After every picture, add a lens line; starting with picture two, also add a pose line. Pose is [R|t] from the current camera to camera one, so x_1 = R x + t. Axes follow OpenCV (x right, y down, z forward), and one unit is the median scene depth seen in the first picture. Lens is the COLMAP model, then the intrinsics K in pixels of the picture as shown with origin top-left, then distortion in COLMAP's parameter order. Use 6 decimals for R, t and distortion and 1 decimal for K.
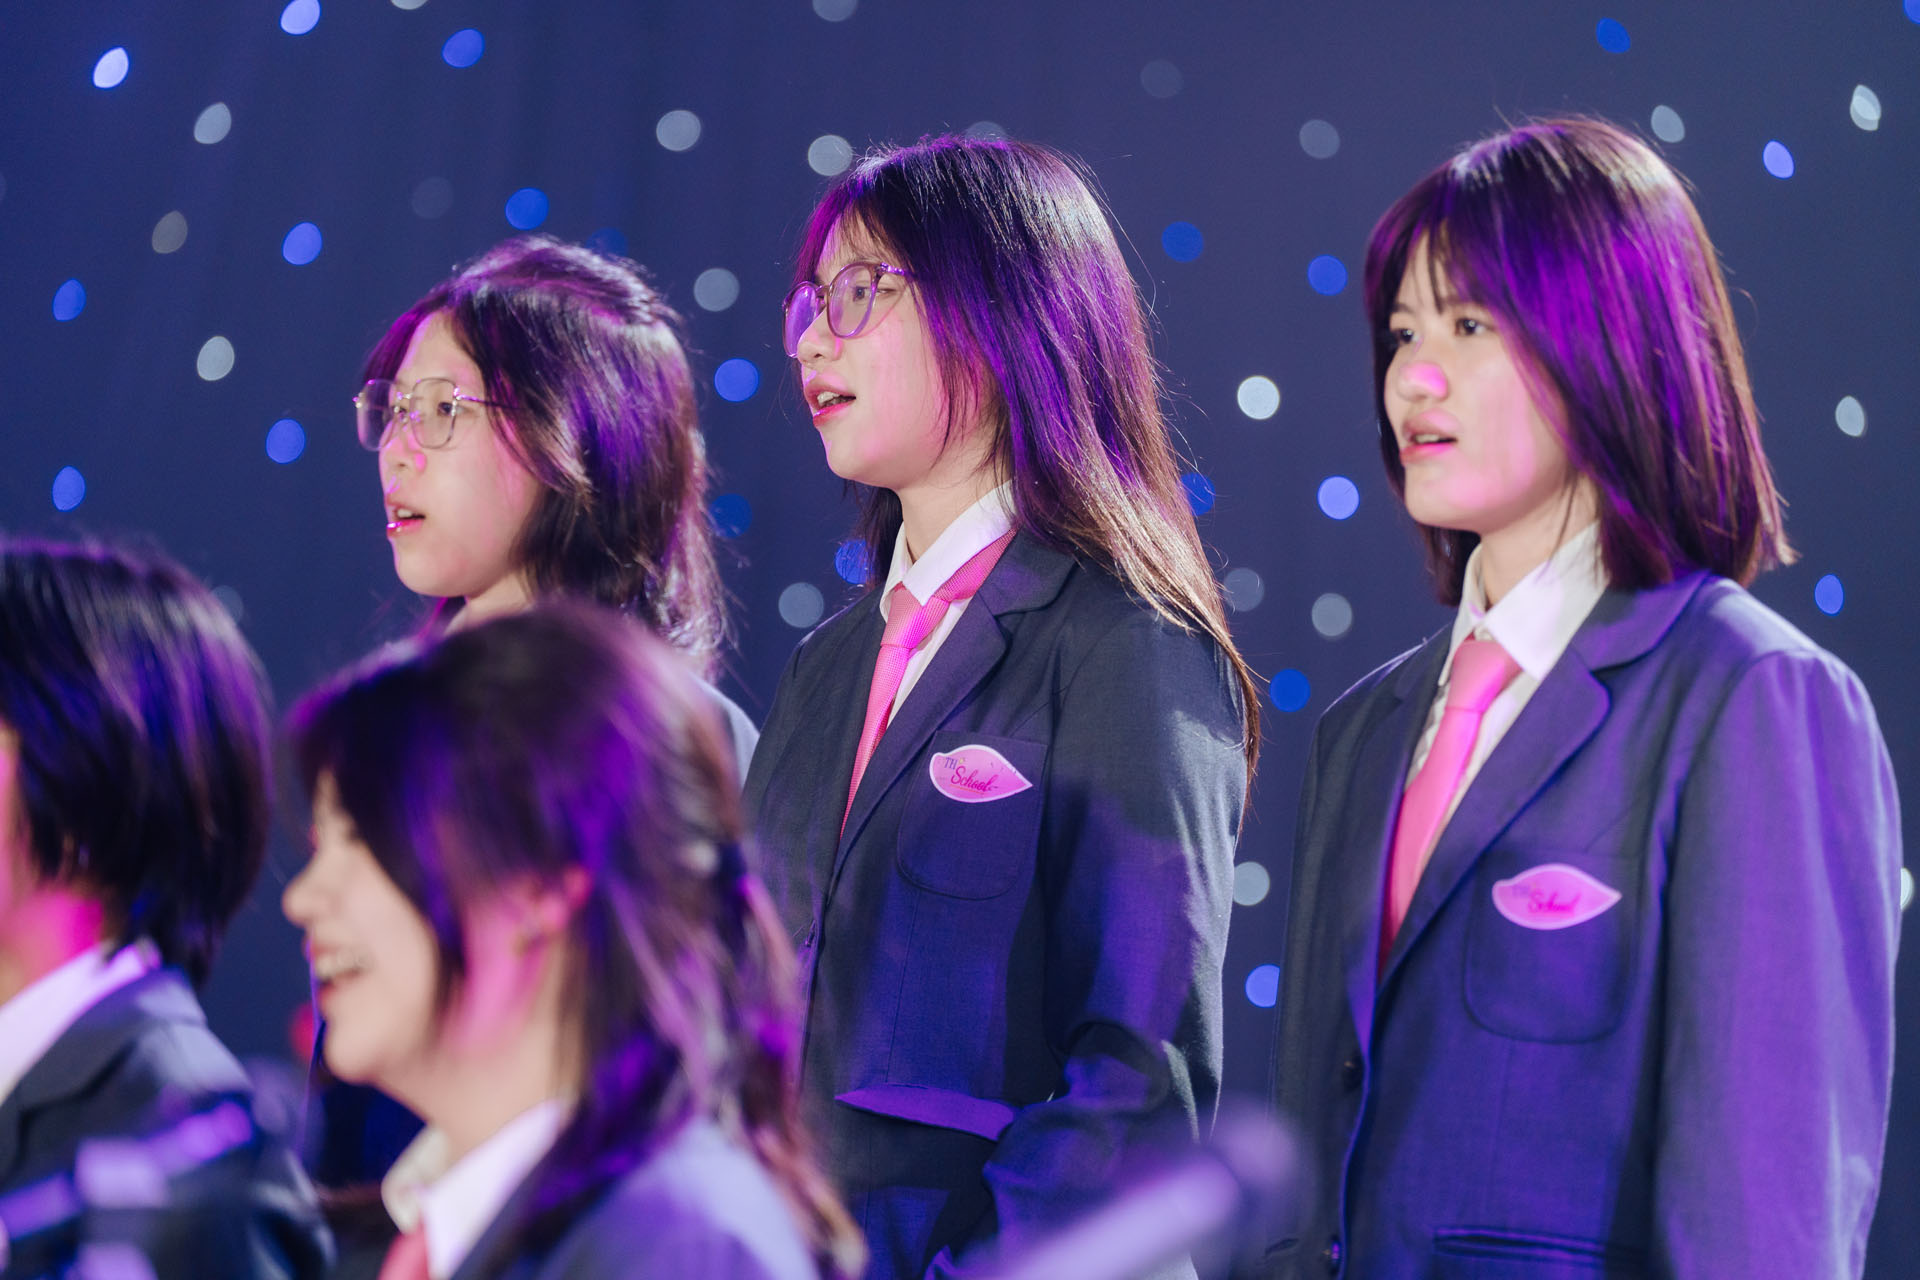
lens RADIAL K [[7952.0, 0, 959.7], [0, 7952.0, 641.1], [0, 0, 1]] dist [-0.107003, 0.000000]
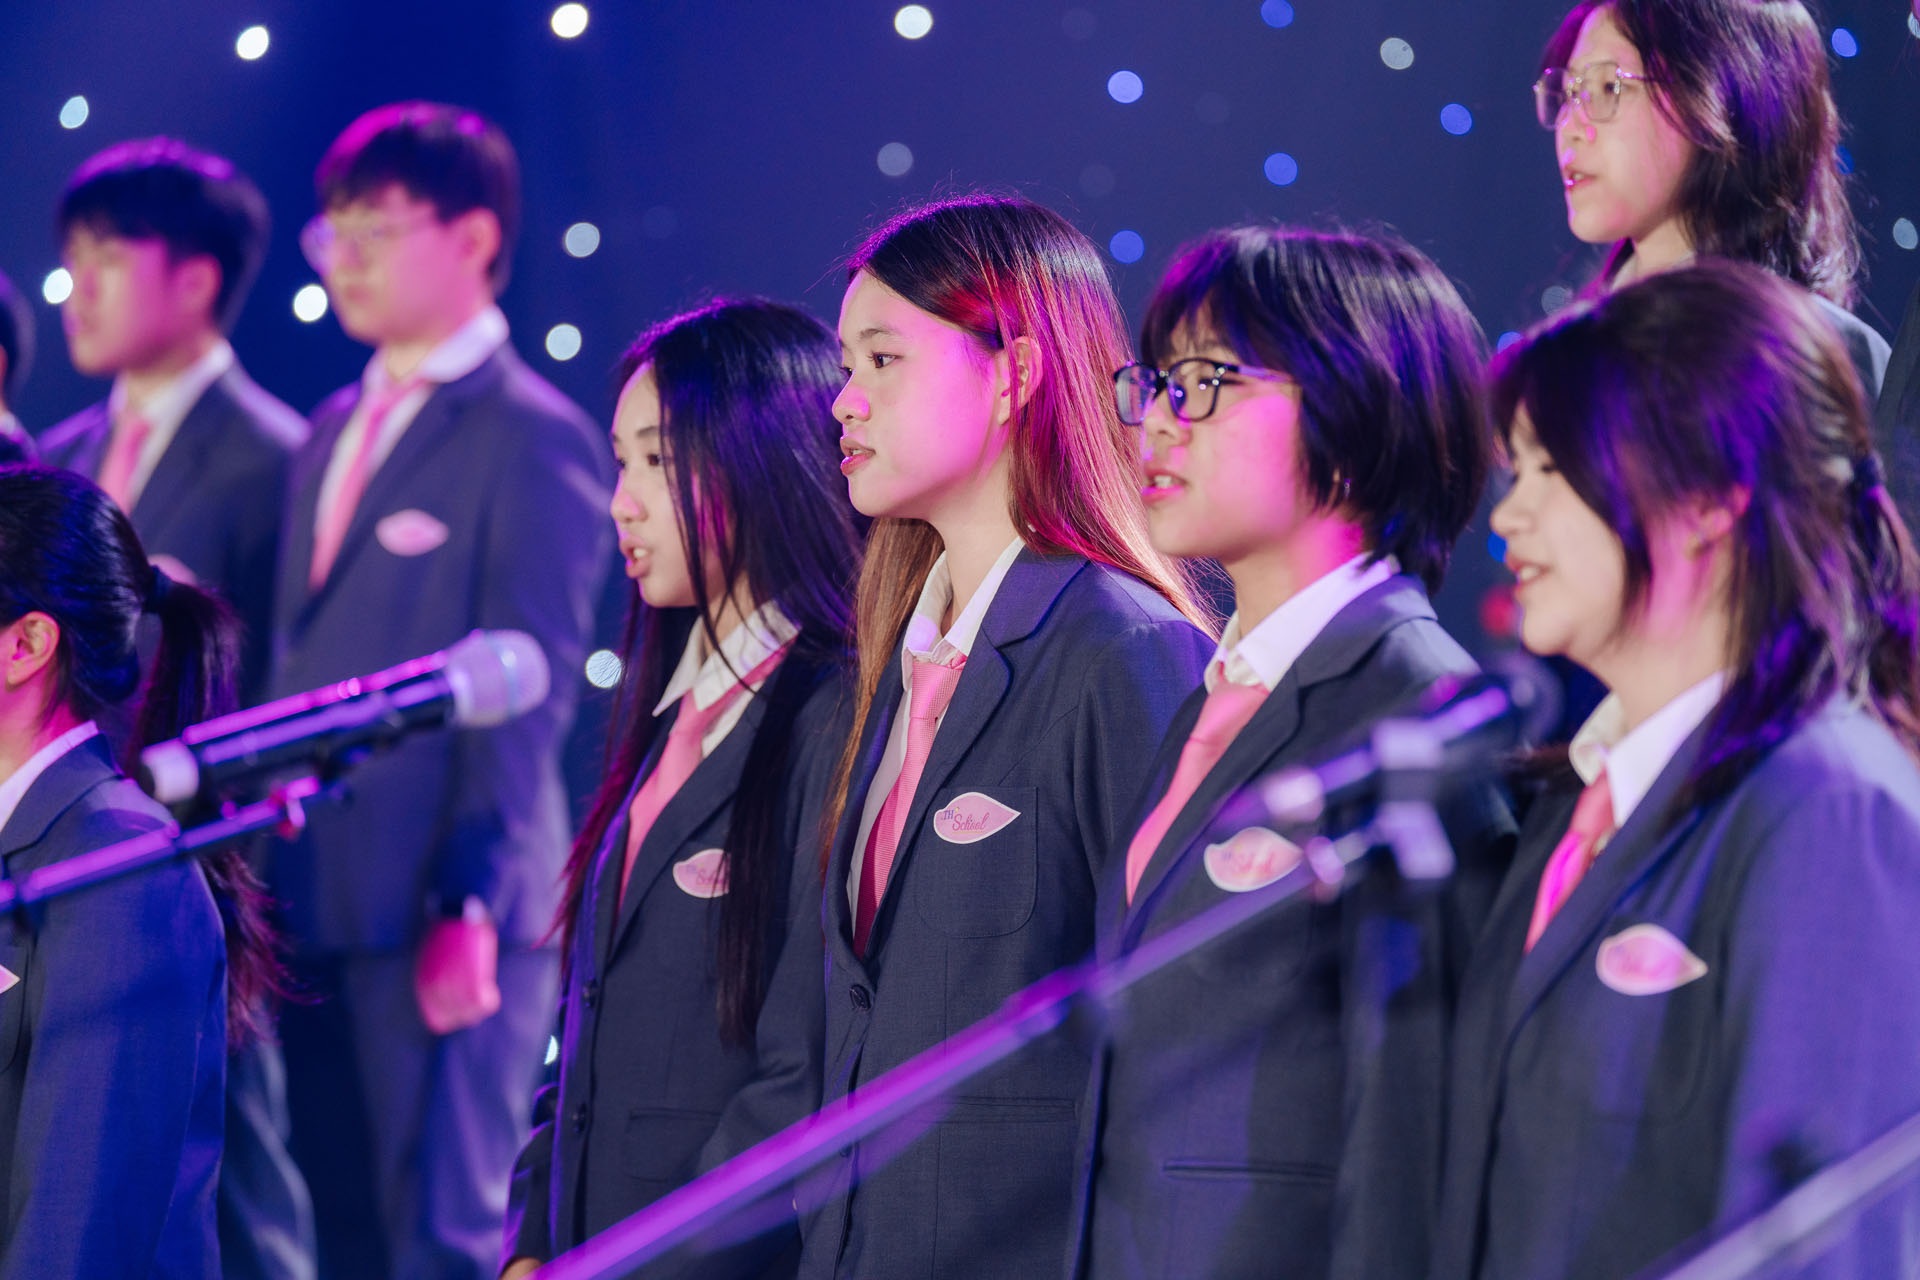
lens RADIAL K [[6110.0, 0, 960.6], [0, 6110.0, 639.4], [0, 0, 1]] dist [-0.280001, 0.000000]
pose [[0.984393, -0.021019, -0.174725, -0.004764], [0.030065, 0.998332, 0.049283, 0.004605], [0.173398, -0.053767, 0.983383, 0.106256]]
